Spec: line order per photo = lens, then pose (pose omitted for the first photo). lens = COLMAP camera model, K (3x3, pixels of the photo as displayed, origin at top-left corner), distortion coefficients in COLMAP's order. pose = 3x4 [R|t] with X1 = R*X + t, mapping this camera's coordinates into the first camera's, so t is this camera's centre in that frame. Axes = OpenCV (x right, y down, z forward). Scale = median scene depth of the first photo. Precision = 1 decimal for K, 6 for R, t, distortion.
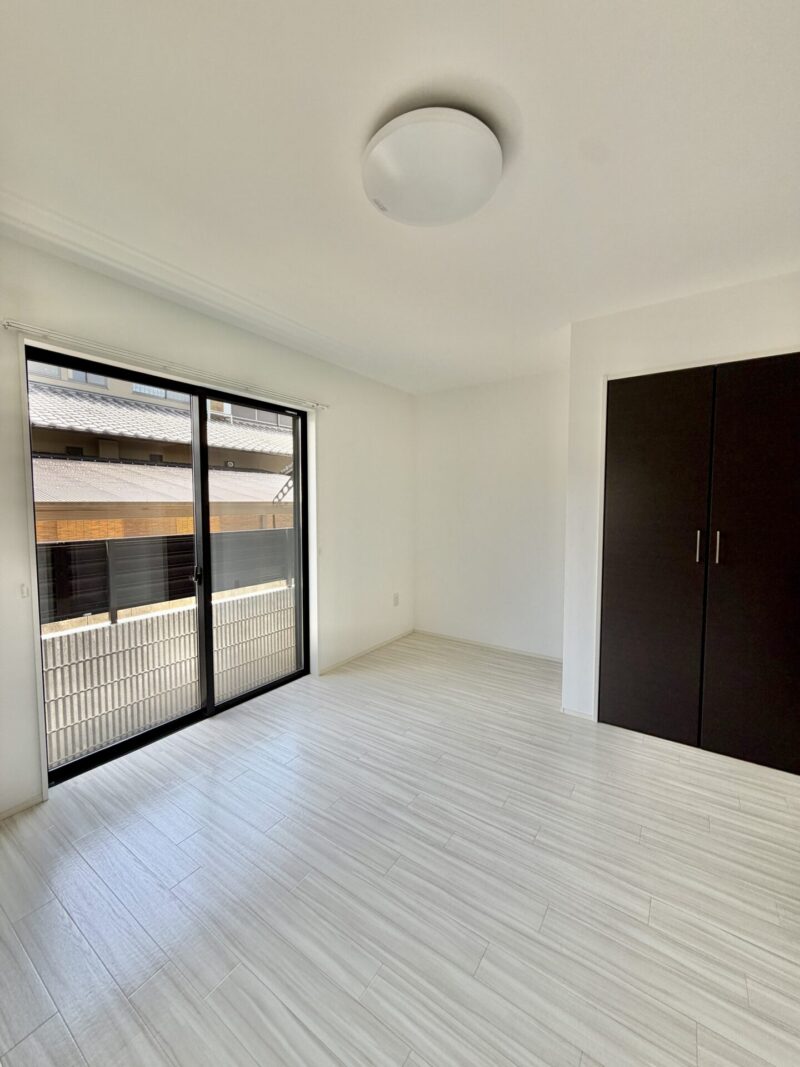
lens RADIAL K [[425.3, 0, 402.1], [0, 425.3, 534.1], [0, 0, 1]] dist [-0.000591, 0.000133]
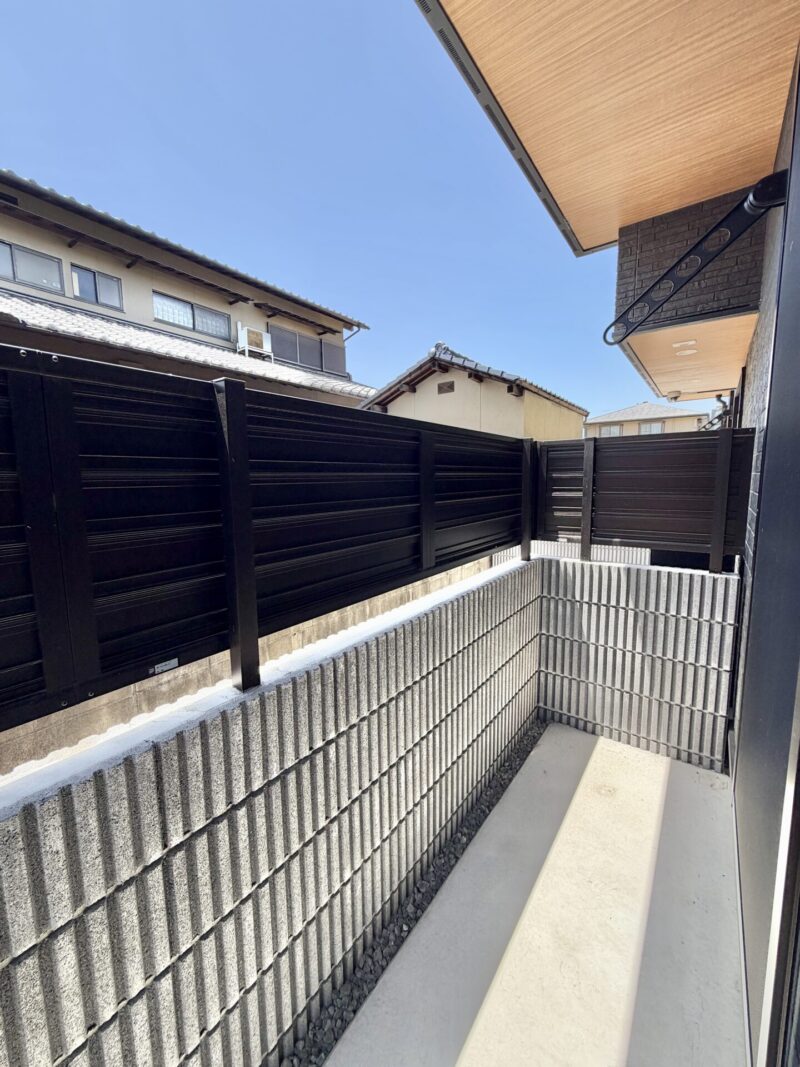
lens RADIAL K [[426.8, 0, 395.4], [0, 426.8, 533.4], [0, 0, 1]] dist [-0.000931, 0.000170]
pose [[0.999177, -0.012445, -0.038601, -0.632076], [0.014608, 0.998310, 0.056252, 0.103901], [0.037835, -0.056769, 0.997670, 0.806400]]
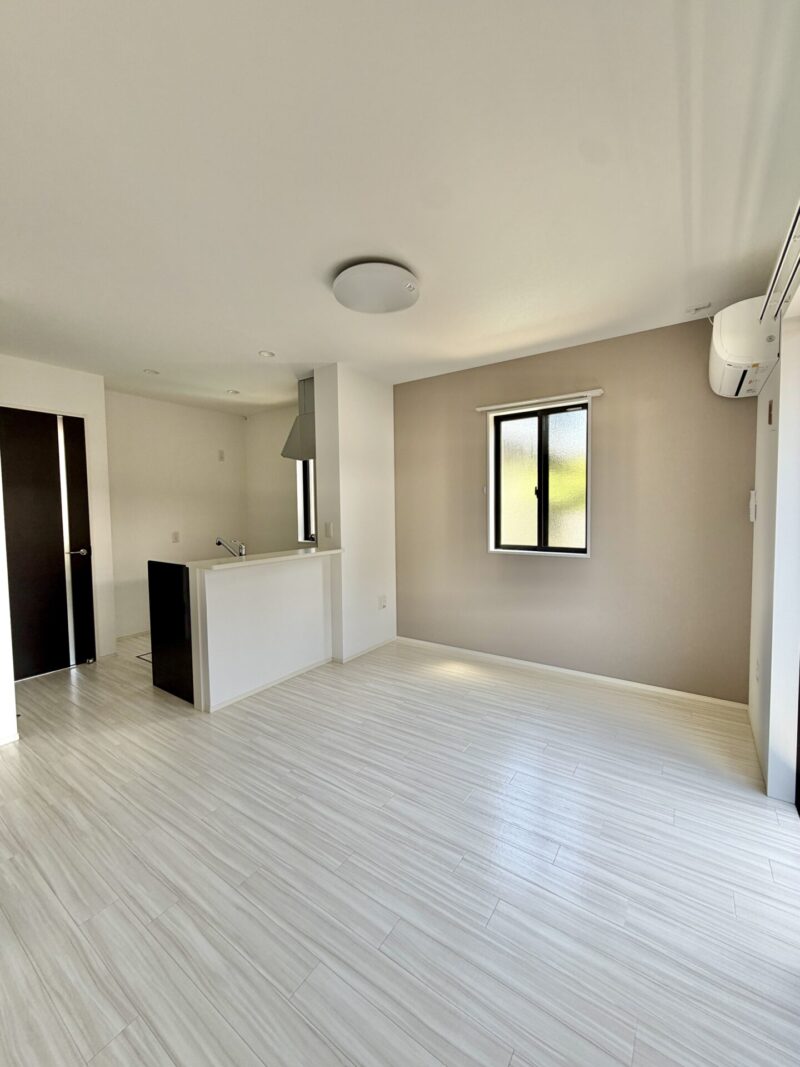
lens RADIAL K [[423.6, 0, 401.5], [0, 423.6, 530.0], [0, 0, 1]] dist [-0.000088, 0.000316]
pose [[-0.999934, 0.010751, 0.004079, -0.009317], [0.011153, 0.993150, 0.116311, -0.069586], [-0.002801, 0.116349, -0.993204, 1.349311]]
